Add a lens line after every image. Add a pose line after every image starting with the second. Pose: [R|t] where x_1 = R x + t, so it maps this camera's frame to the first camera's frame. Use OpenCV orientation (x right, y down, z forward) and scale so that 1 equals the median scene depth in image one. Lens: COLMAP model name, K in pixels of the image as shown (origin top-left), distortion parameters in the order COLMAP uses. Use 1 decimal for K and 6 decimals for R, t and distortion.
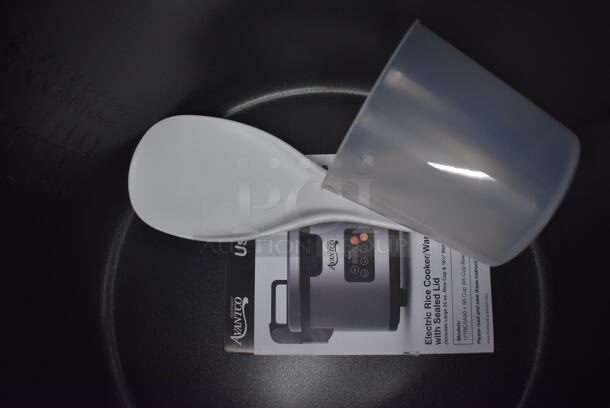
lens RADIAL K [[457.8, 0, 305.9], [0, 457.8, 203.2], [0, 0, 1]] dist [-0.093220, 0.007678]
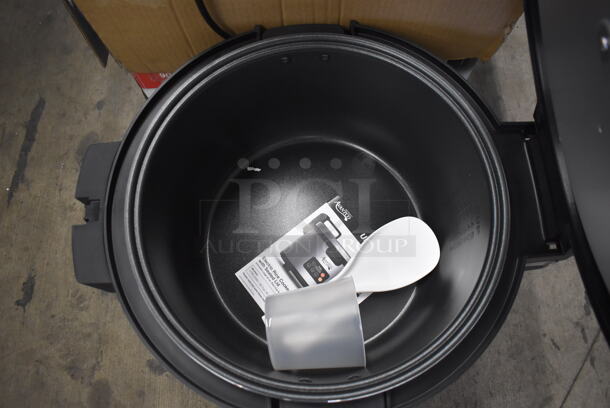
lens RADIAL K [[457.8, 0, 304.4], [0, 457.8, 201.5], [0, 0, 1]] dist [-0.093220, 0.007678]
pose [[-0.776834, 0.629417, 0.019049, -0.074427], [-0.619405, -0.769227, 0.156931, 0.065232], [0.113428, 0.110110, 0.987426, -1.051753]]
